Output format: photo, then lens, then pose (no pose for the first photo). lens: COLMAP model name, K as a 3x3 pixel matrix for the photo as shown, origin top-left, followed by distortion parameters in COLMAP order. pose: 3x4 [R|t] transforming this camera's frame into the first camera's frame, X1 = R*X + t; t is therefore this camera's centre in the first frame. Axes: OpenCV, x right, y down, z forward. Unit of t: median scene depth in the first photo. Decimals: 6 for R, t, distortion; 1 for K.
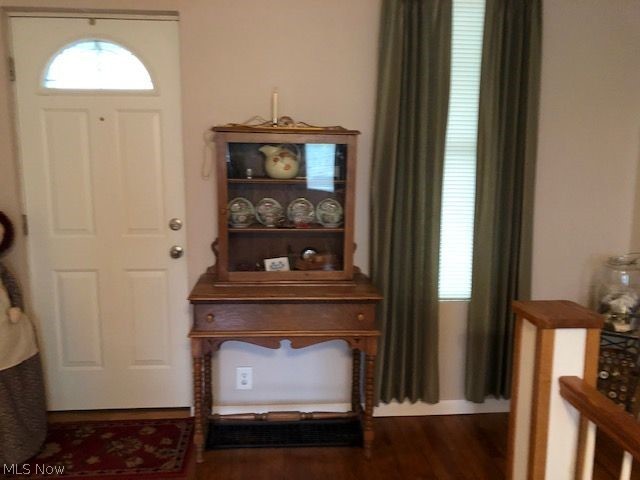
lens RADIAL K [[507.3, 0, 321.0], [0, 507.3, 223.0], [0, 0, 1]] dist [0.037262, -0.006096]
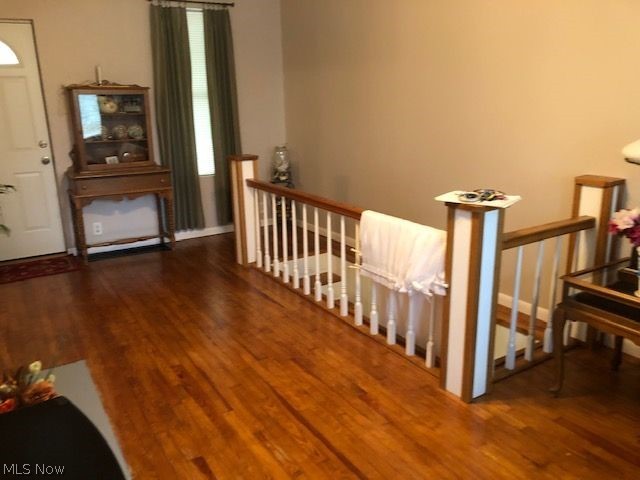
lens RADIAL K [[521.7, 0, 320.0], [0, 521.7, 240.0], [0, 0, 1]] dist [0.010934, -0.034996]
pose [[0.885575, -0.145094, 0.441254, -0.289160], [0.093235, 0.986153, 0.137151, 0.172575], [-0.455043, -0.080318, 0.886840, -1.052347]]
